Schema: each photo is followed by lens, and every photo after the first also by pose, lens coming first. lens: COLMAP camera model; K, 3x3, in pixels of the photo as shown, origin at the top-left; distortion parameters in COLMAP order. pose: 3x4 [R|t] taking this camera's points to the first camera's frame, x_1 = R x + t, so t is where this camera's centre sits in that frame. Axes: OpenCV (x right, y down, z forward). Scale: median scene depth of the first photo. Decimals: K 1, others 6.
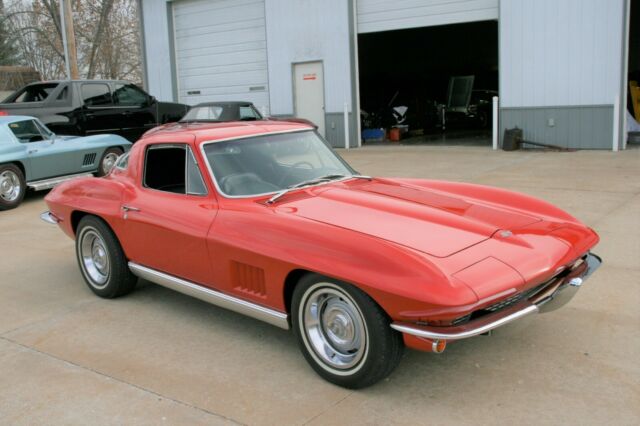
lens RADIAL K [[741.1, 0, 321.4], [0, 741.1, 215.9], [0, 0, 1]] dist [-0.004750, 0.000000]
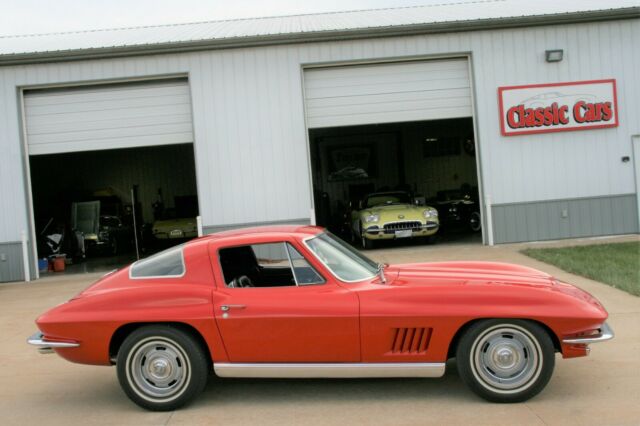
lens RADIAL K [[850.2, 0, 317.8], [0, 850.2, 211.5], [0, 0, 1]] dist [-0.015743, 0.000000]
pose [[0.778989, -0.027526, 0.626434, -0.377748], [0.142661, 0.980616, -0.134314, 0.014895], [-0.610594, 0.193996, 0.767816, -0.007441]]
